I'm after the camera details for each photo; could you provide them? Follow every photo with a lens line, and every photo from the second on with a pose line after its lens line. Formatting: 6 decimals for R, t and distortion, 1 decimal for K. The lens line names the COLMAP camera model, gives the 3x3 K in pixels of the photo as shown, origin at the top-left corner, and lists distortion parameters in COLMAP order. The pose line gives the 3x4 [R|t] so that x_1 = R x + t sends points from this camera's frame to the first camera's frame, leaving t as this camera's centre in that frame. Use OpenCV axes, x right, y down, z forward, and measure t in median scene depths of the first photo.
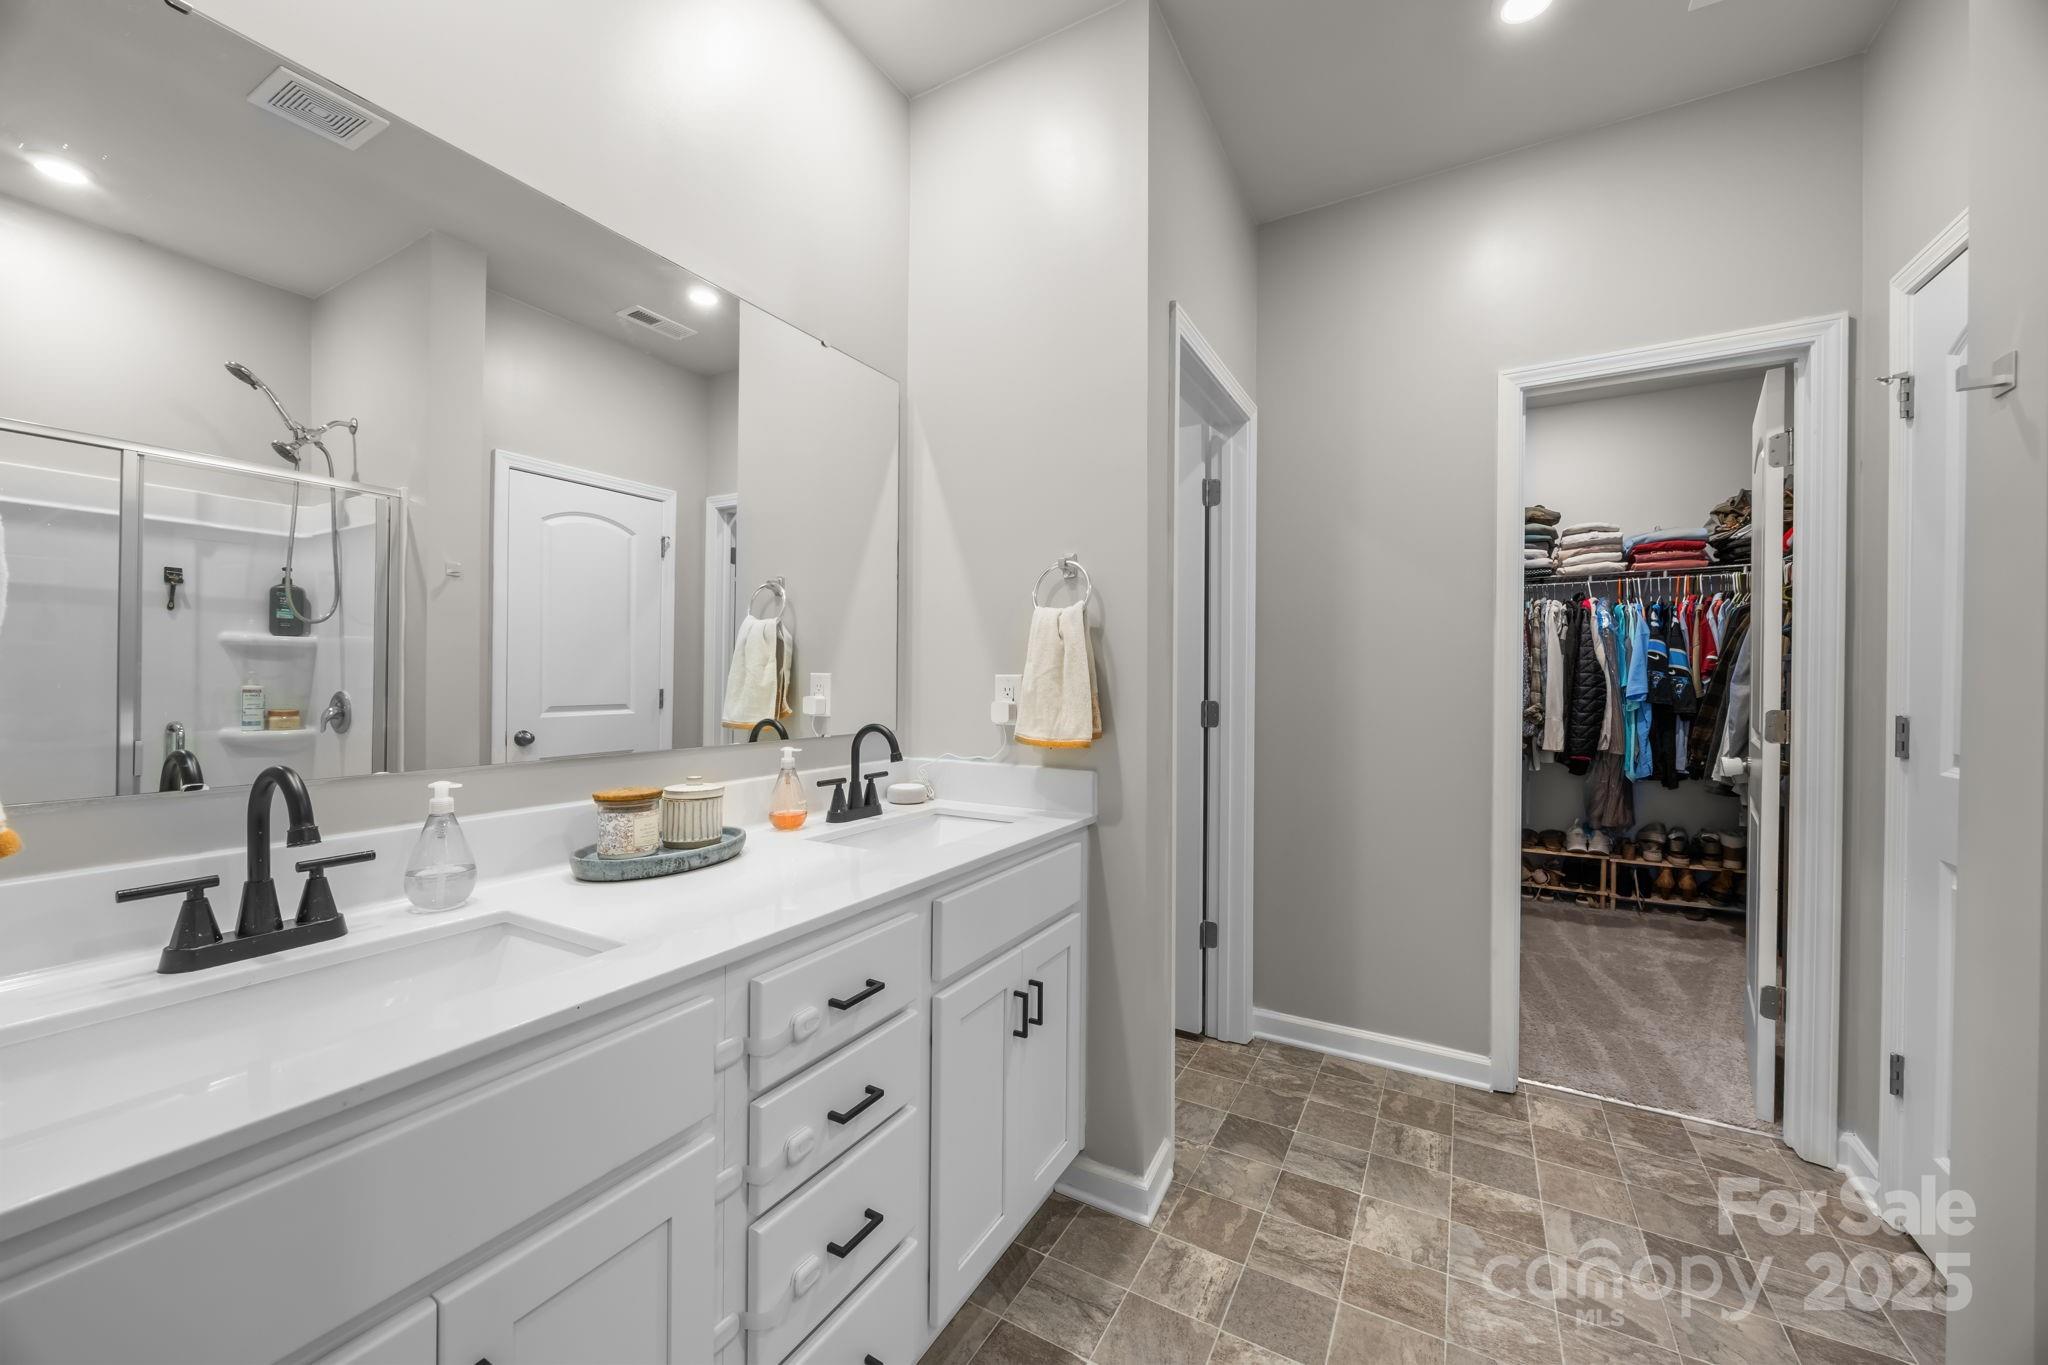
lens RADIAL K [[763.9, 0, 1017.3], [0, 763.9, 678.8], [0, 0, 1]] dist [-0.006537, 0.000047]
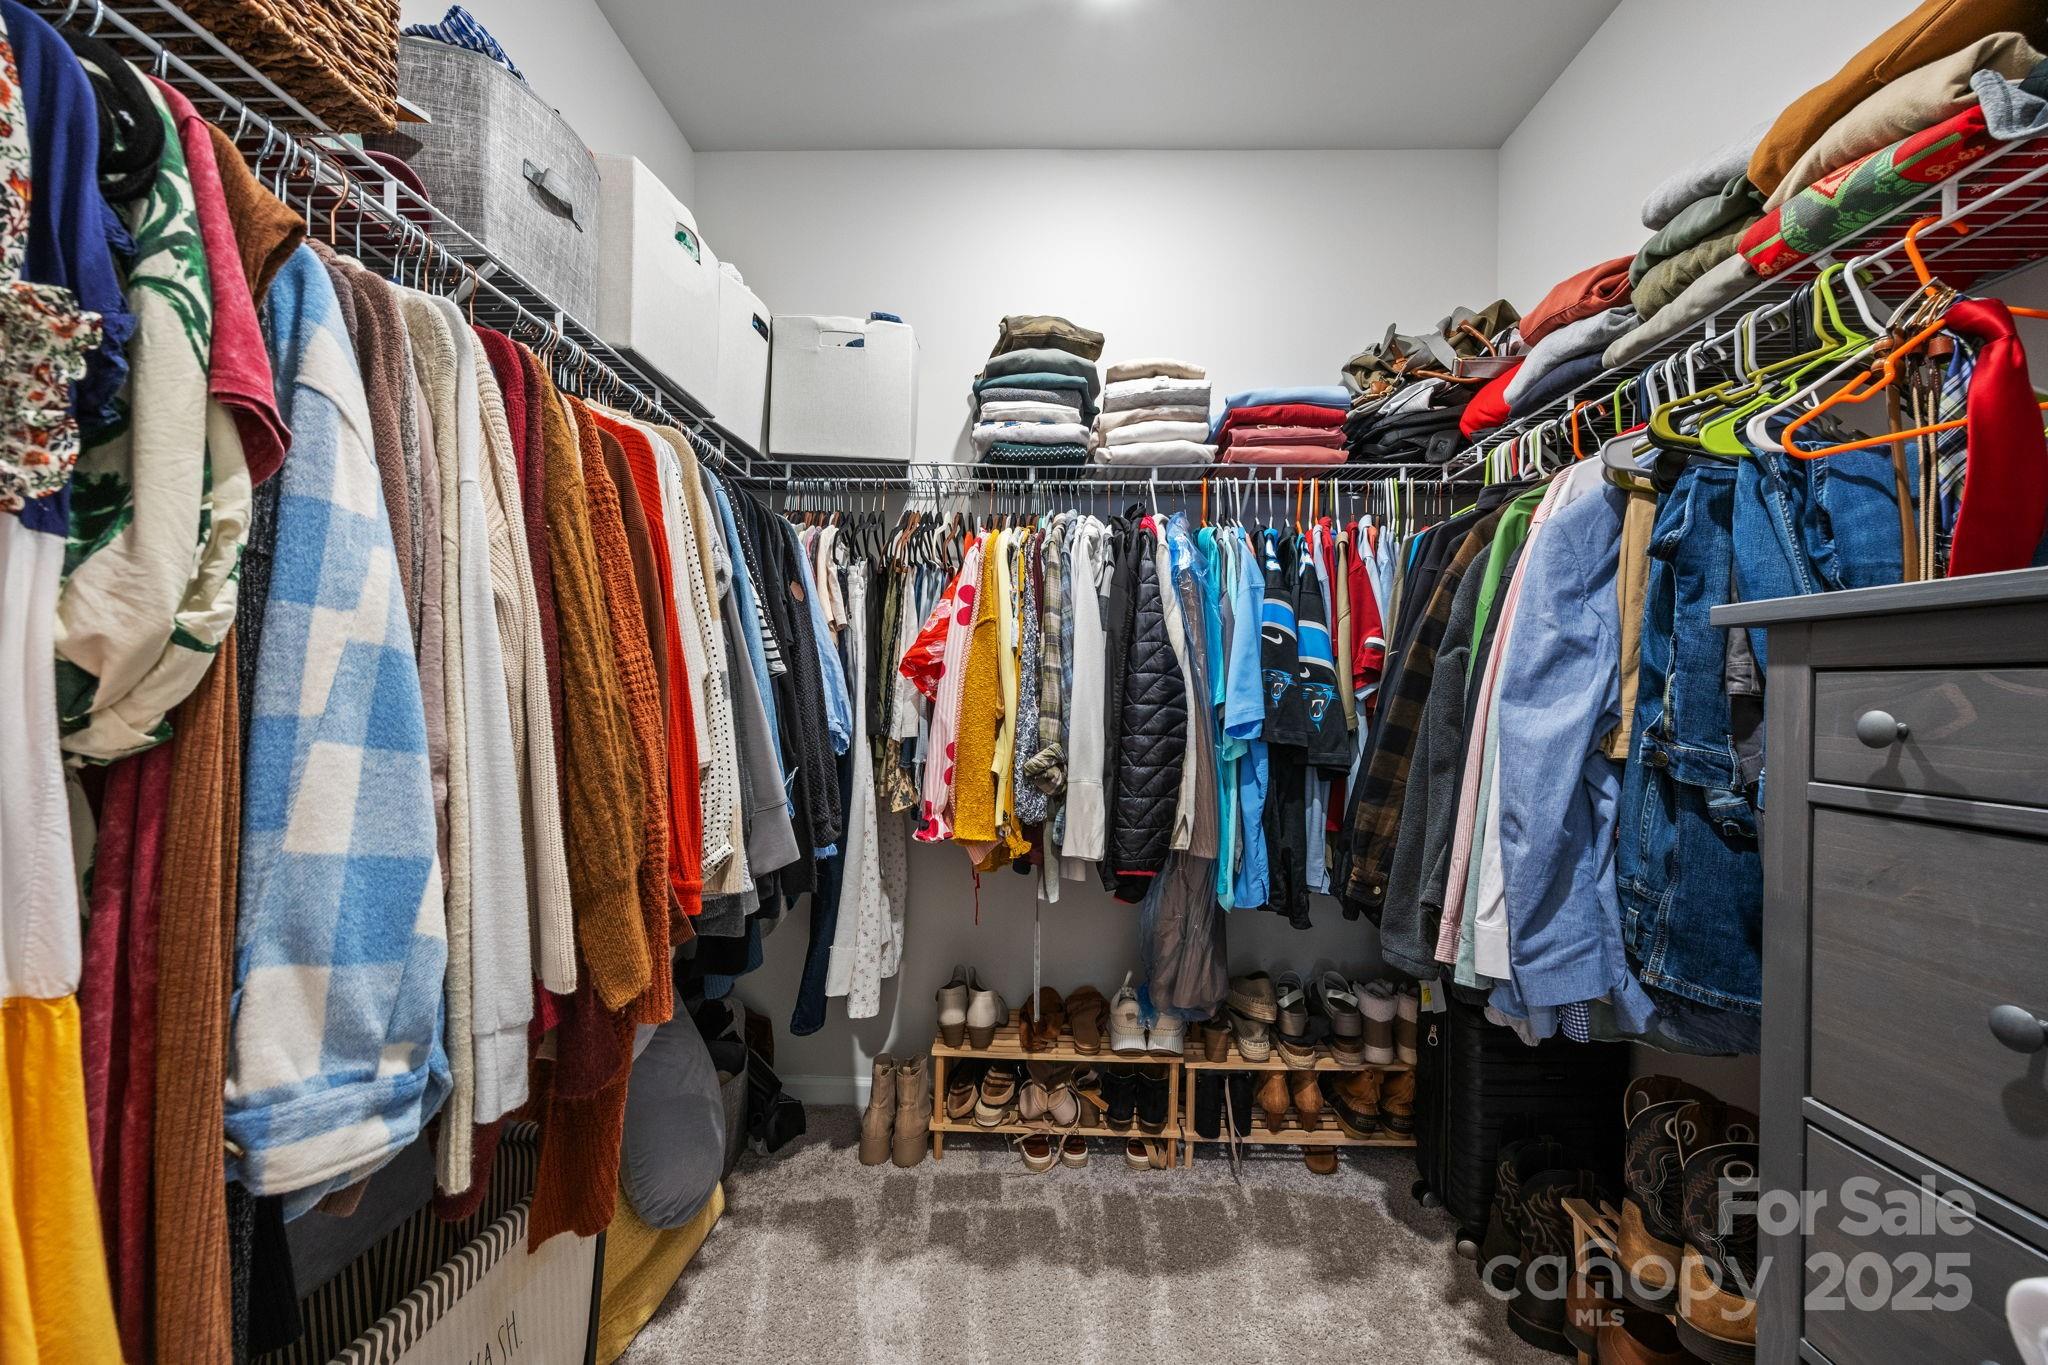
lens RADIAL K [[763.9, 0, 1017.3], [0, 763.9, 678.8], [0, 0, 1]] dist [-0.006537, 0.000047]
pose [[0.881784, 0.012682, 0.471484, 0.471585], [-0.007298, 0.999886, -0.013245, 0.002040], [-0.471598, 0.008239, 0.881775, 0.644901]]
